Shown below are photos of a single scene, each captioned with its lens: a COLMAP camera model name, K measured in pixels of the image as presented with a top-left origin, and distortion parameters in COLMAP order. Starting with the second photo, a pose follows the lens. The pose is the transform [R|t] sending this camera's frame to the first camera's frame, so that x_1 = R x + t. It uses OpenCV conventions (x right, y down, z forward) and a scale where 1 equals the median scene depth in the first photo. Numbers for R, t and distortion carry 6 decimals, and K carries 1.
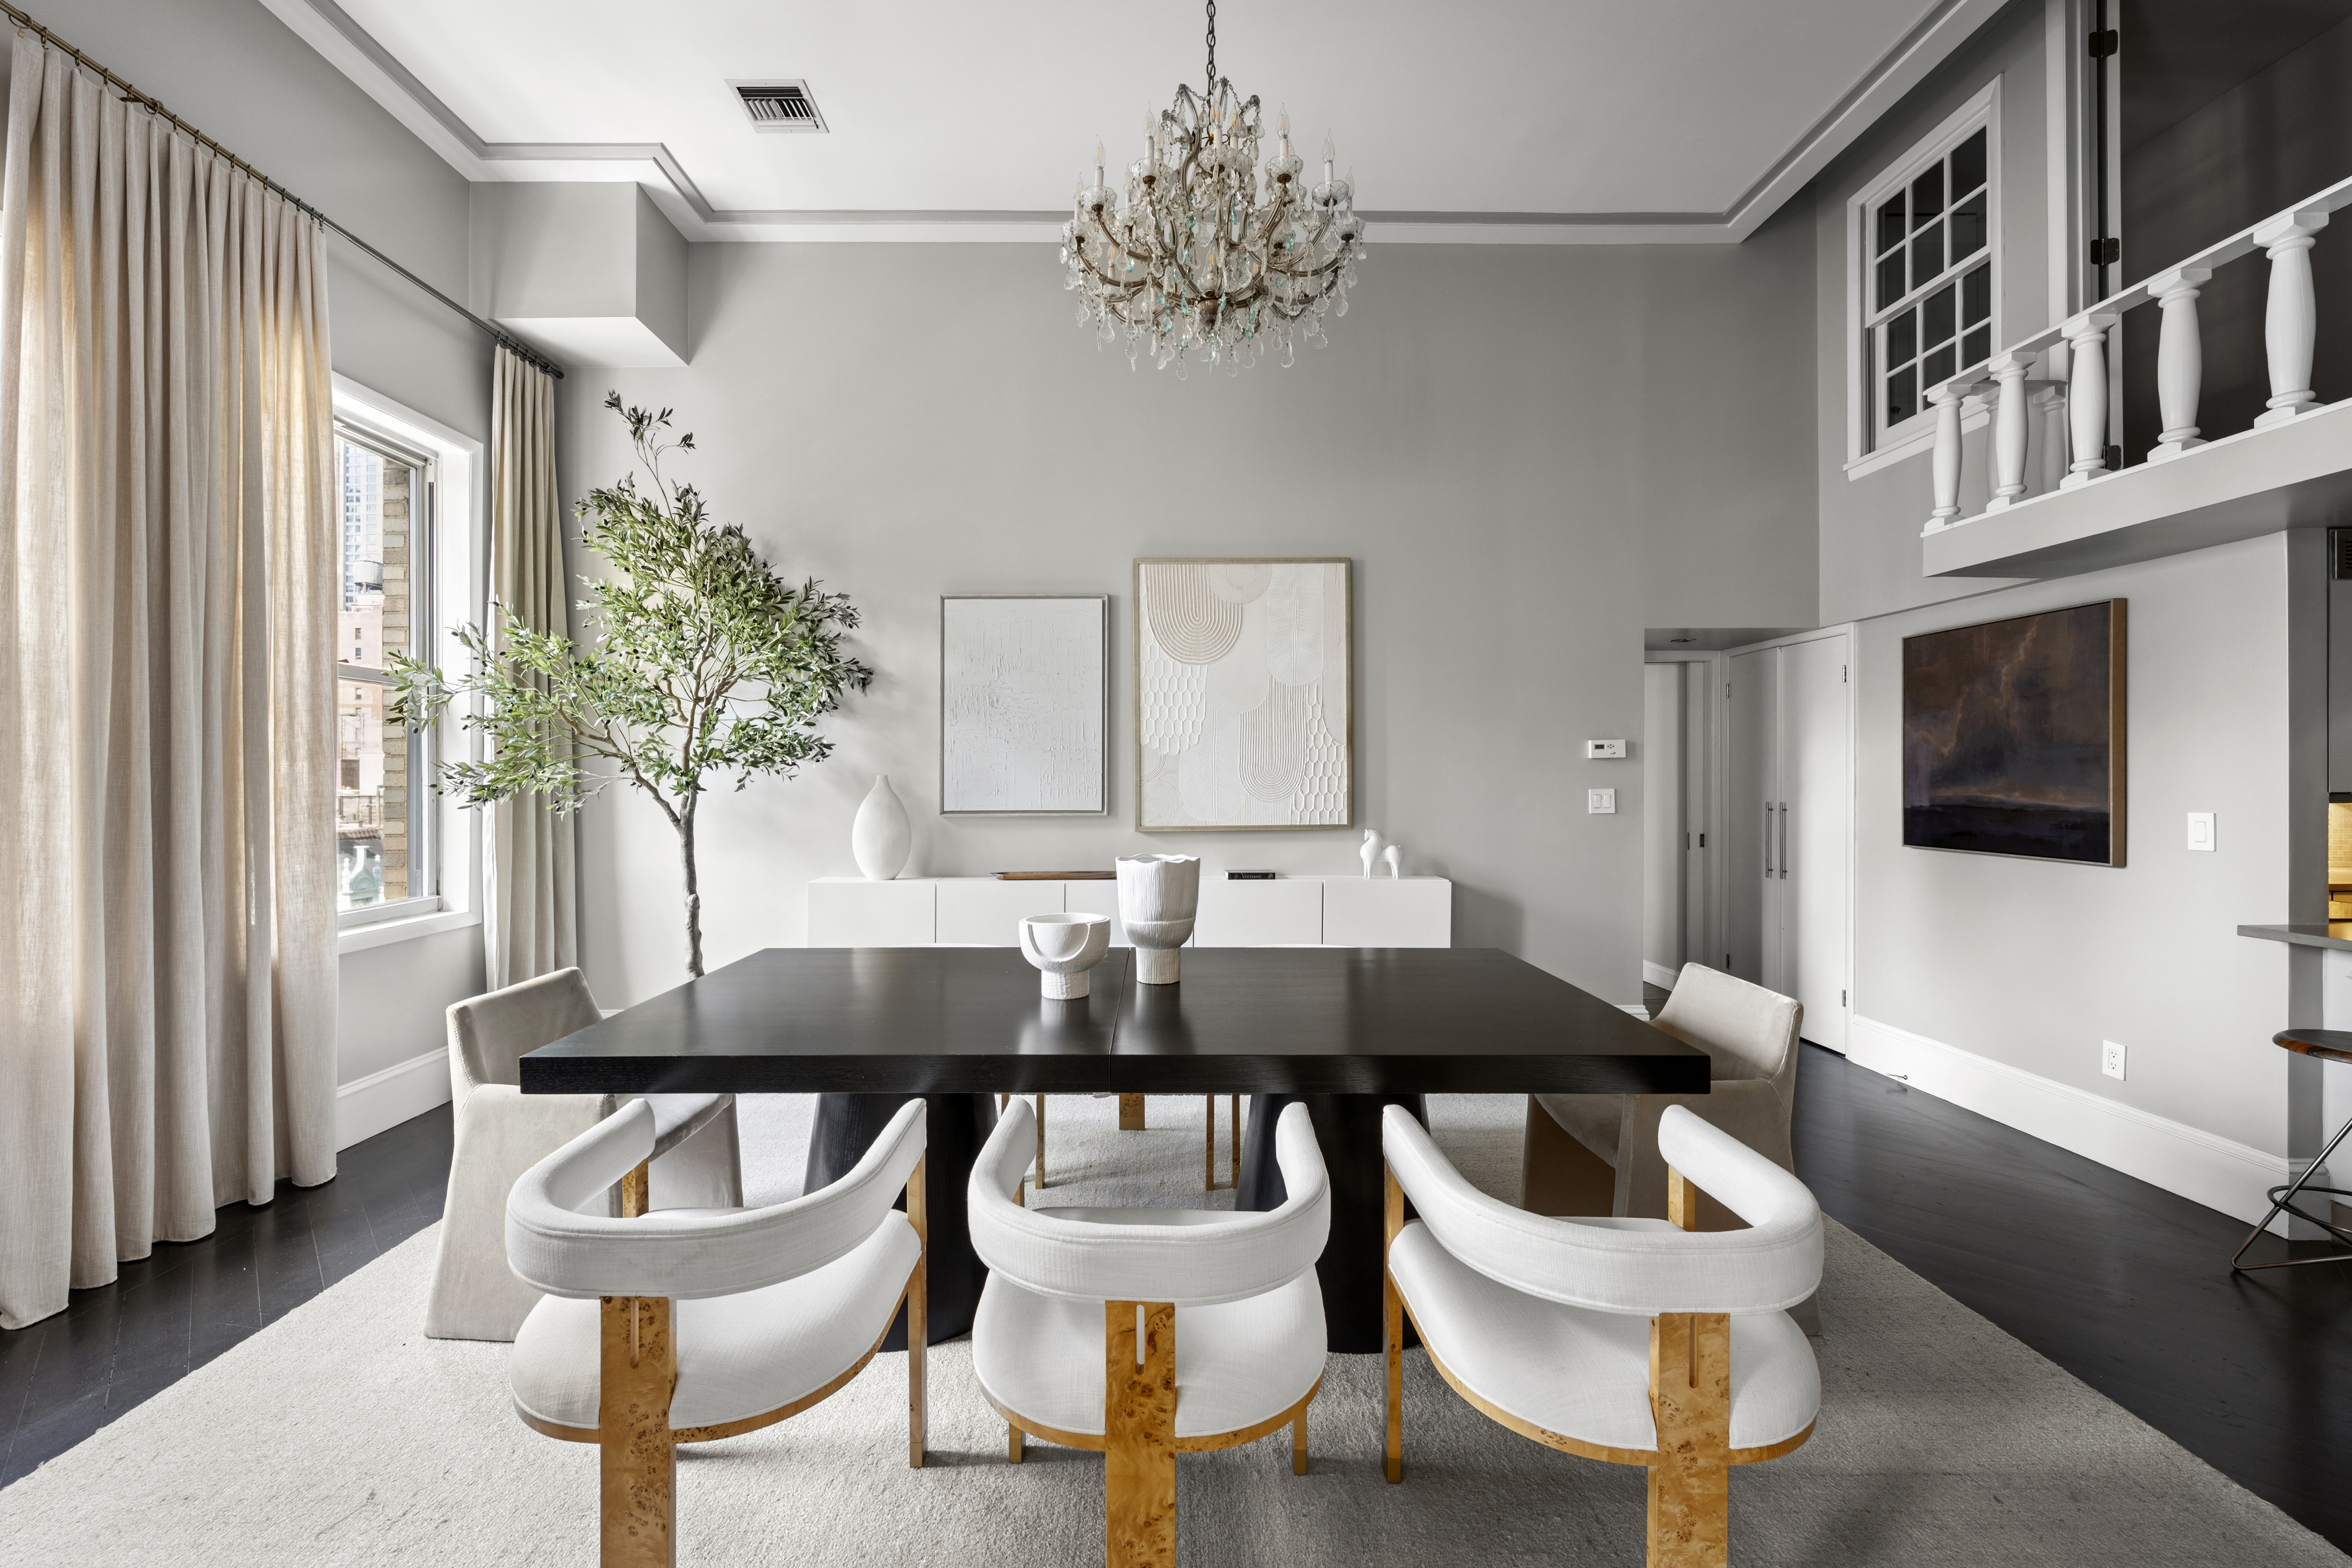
lens RADIAL K [[971.0, 0, 1181.6], [0, 971.0, 771.2], [0, 0, 1]] dist [-0.001641, -0.000594]
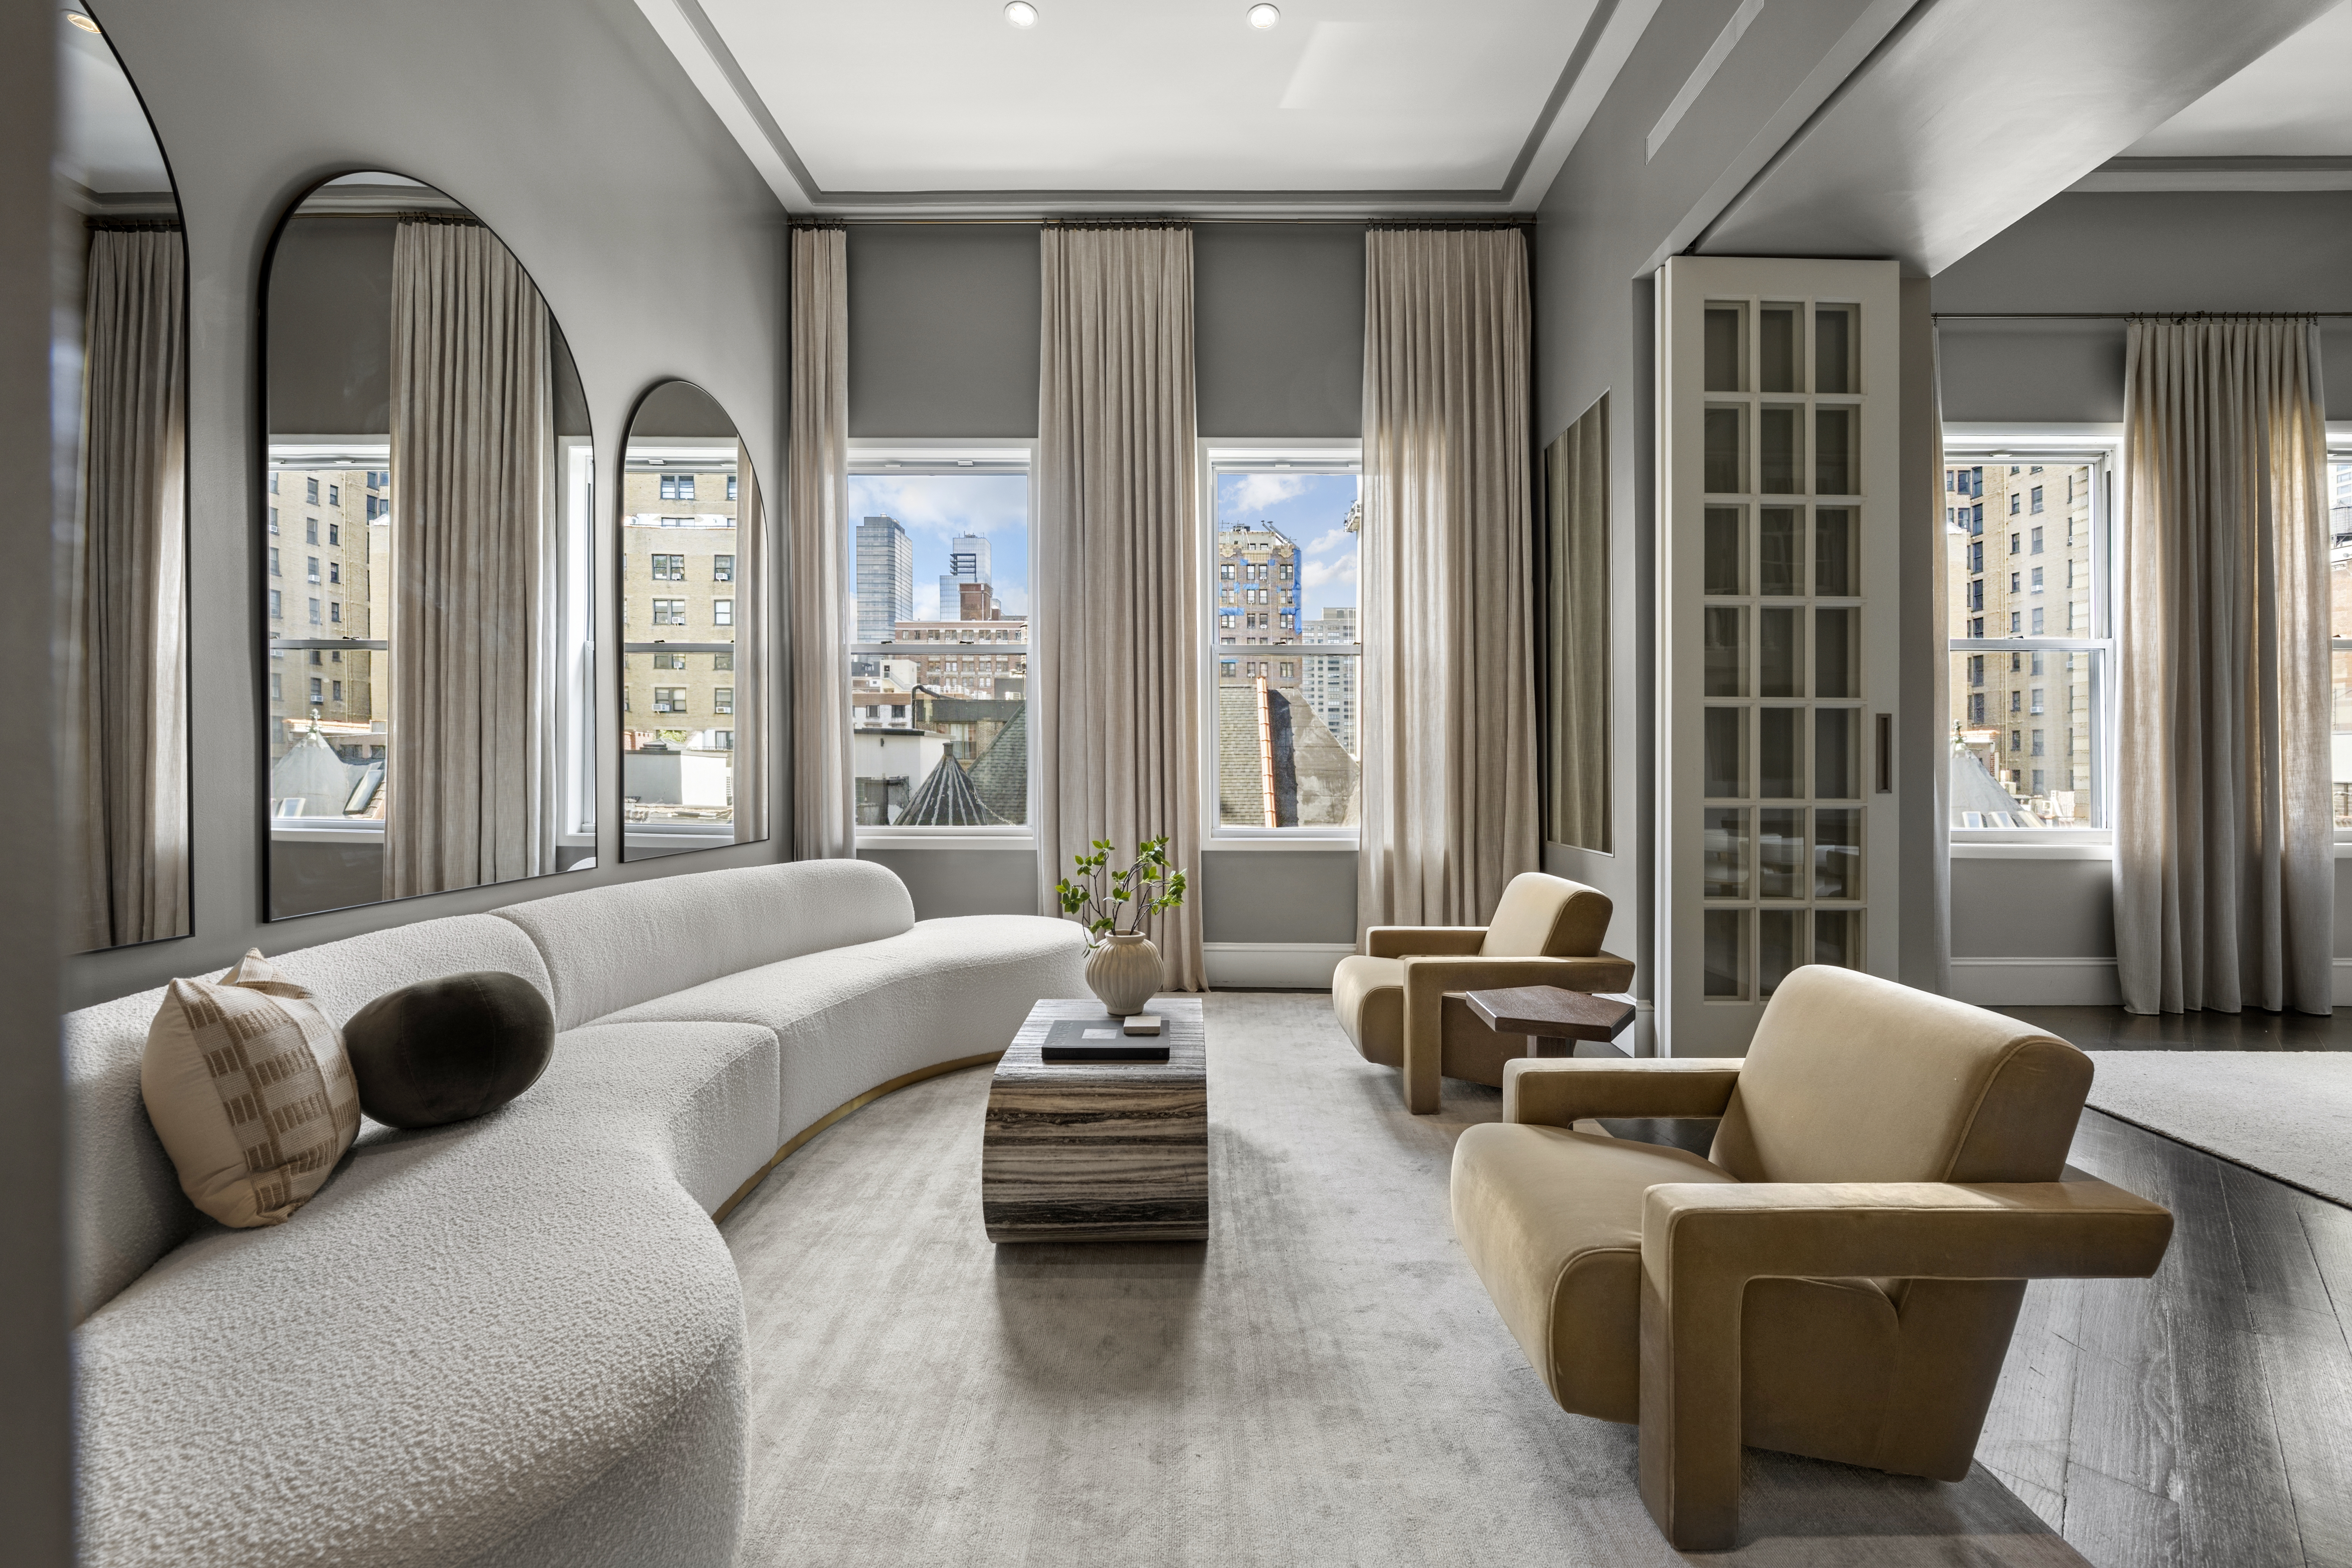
lens RADIAL K [[971.0, 0, 1181.6], [0, 971.0, 771.2], [0, 0, 1]] dist [-0.001641, -0.000594]
pose [[-0.016463, -0.000504, -0.999864, 0.546411], [0.003813, 0.999993, -0.000567, 0.072715], [0.999857, -0.003822, -0.016461, -0.630779]]
